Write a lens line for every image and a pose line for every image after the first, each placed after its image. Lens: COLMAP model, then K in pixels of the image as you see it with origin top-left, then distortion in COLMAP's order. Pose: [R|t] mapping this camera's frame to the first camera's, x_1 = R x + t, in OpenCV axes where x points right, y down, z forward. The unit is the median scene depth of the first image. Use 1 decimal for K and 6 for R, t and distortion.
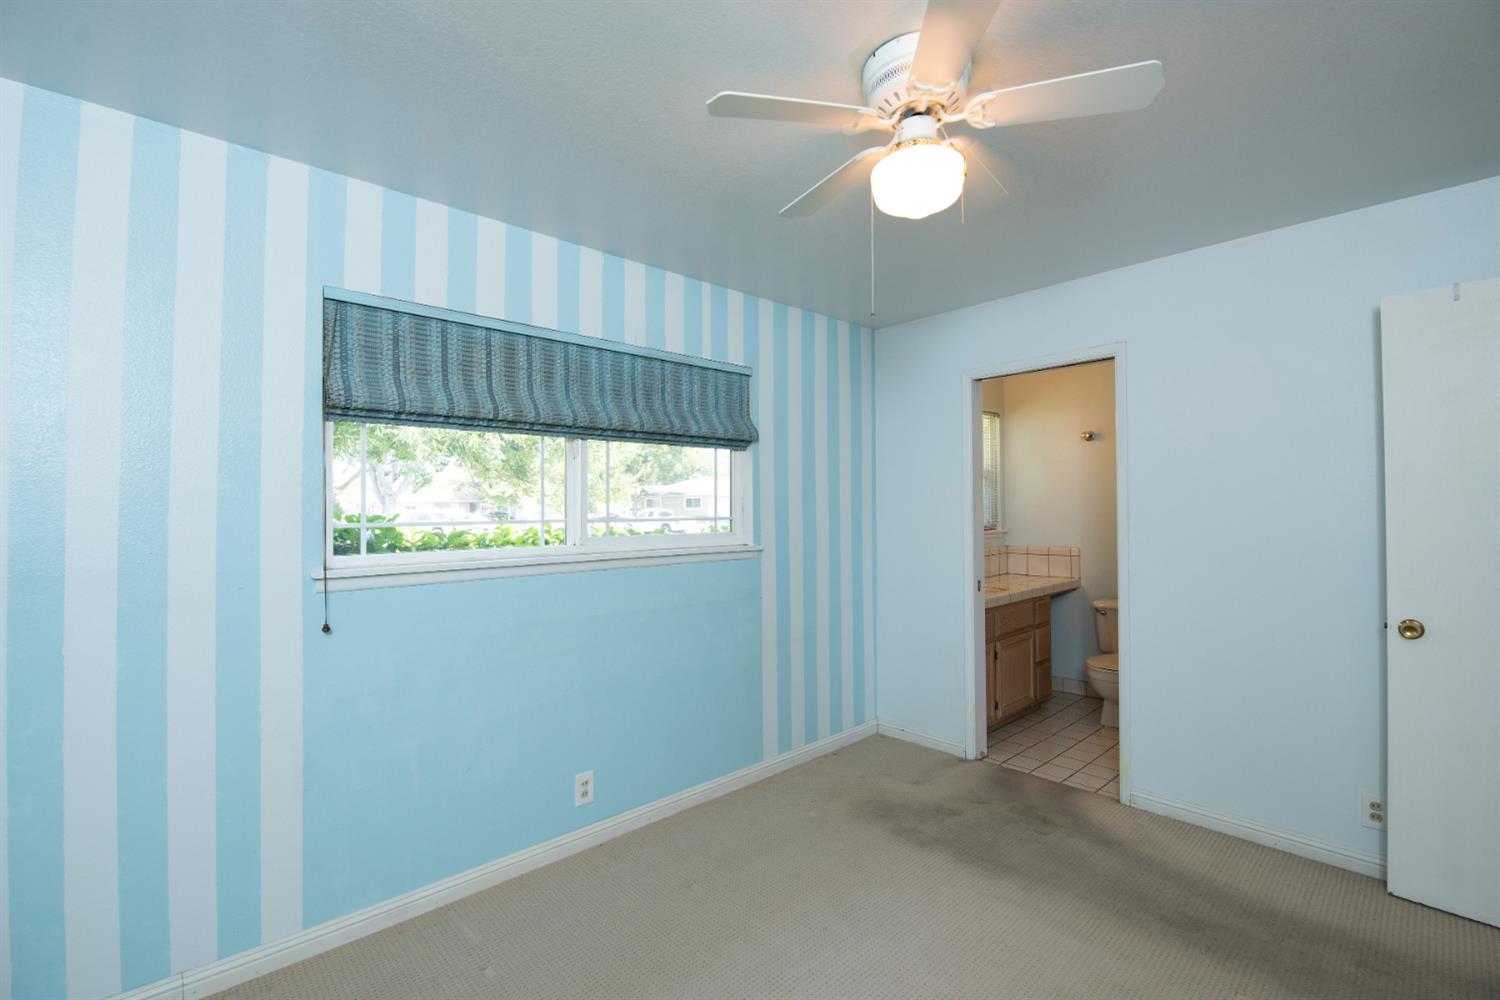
lens RADIAL K [[678.8, 0, 740.1], [0, 678.8, 500.4], [0, 0, 1]] dist [-0.001741, -0.008006]
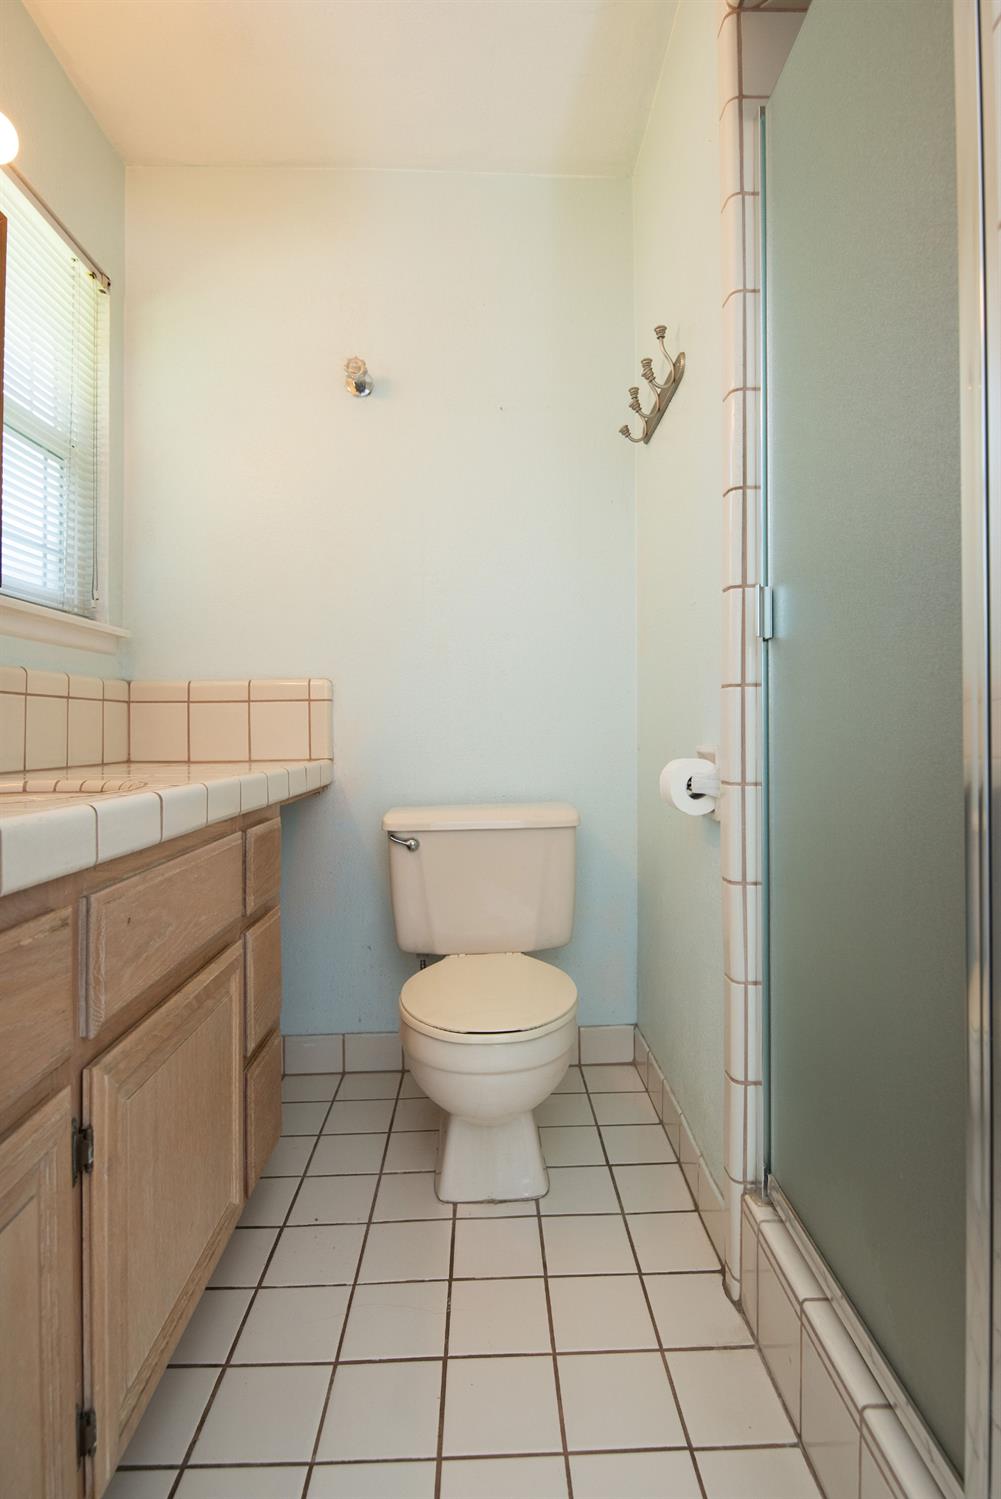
lens RADIAL K [[773.6, 0, 511.4], [0, 773.6, 741.0], [0, 0, 1]] dist [0.006492, 0.000343]
pose [[0.662315, -0.005485, 0.749205, 0.261472], [-0.010783, 0.999800, 0.016852, 0.102982], [-0.749148, -0.019240, 0.662123, 0.684314]]
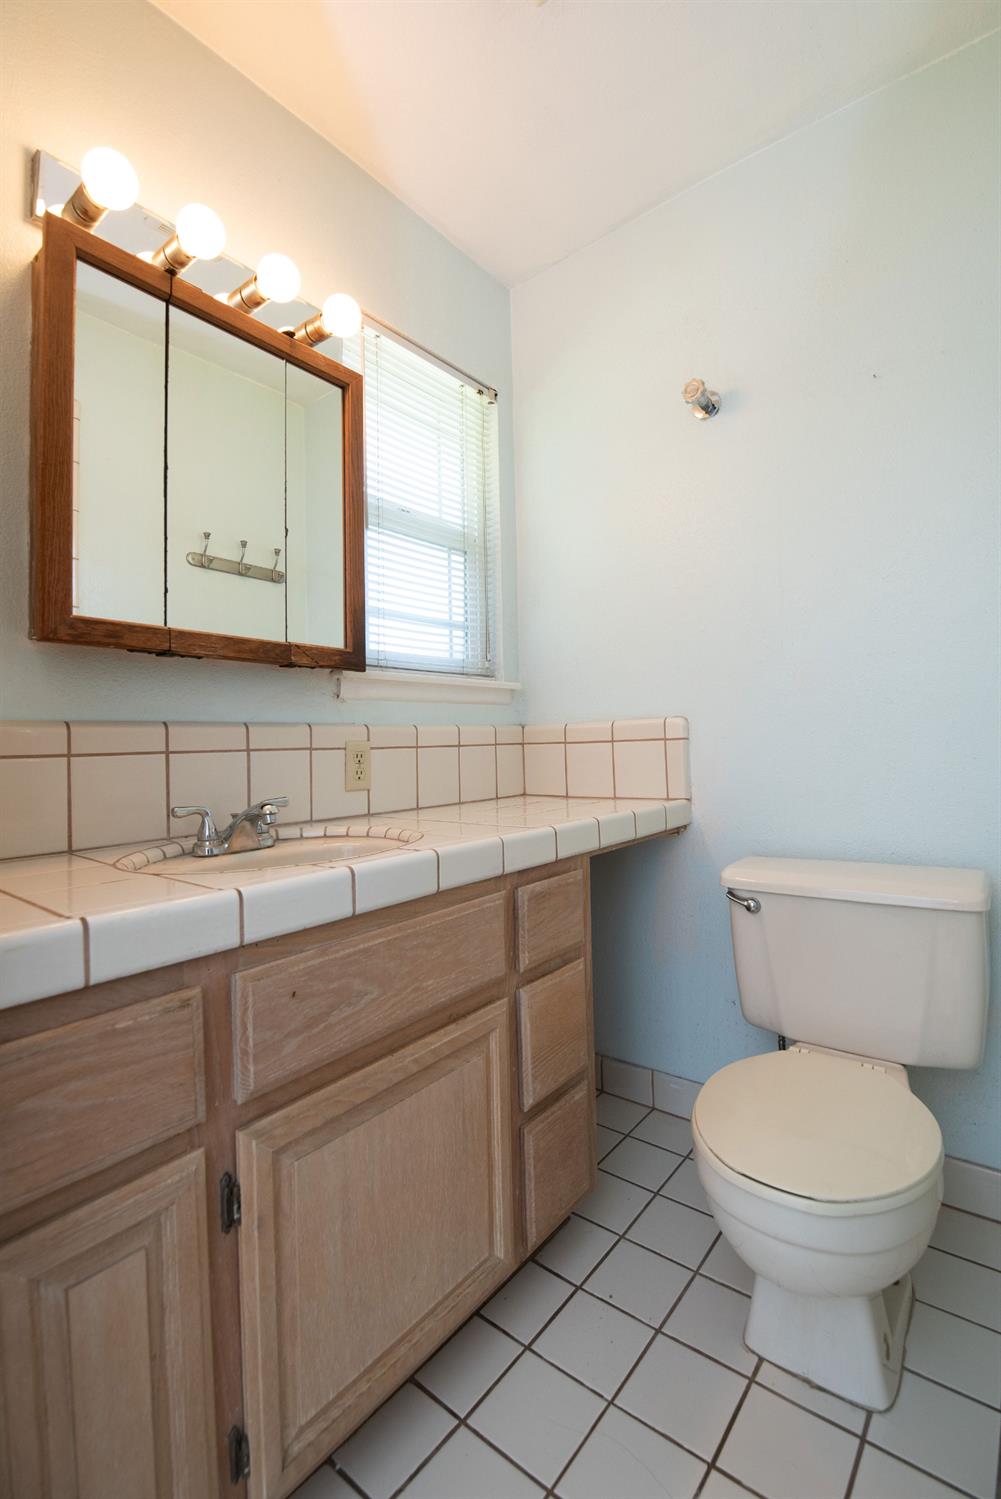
lens RADIAL K [[678.3, 0, 495.9], [0, 678.3, 741.2], [0, 0, 1]] dist [-0.001741, -0.008006]
pose [[0.990943, -0.017971, 0.133076, 0.373602], [0.016794, 0.999809, 0.009955, 0.083470], [-0.133230, -0.007630, 0.991056, 0.696656]]
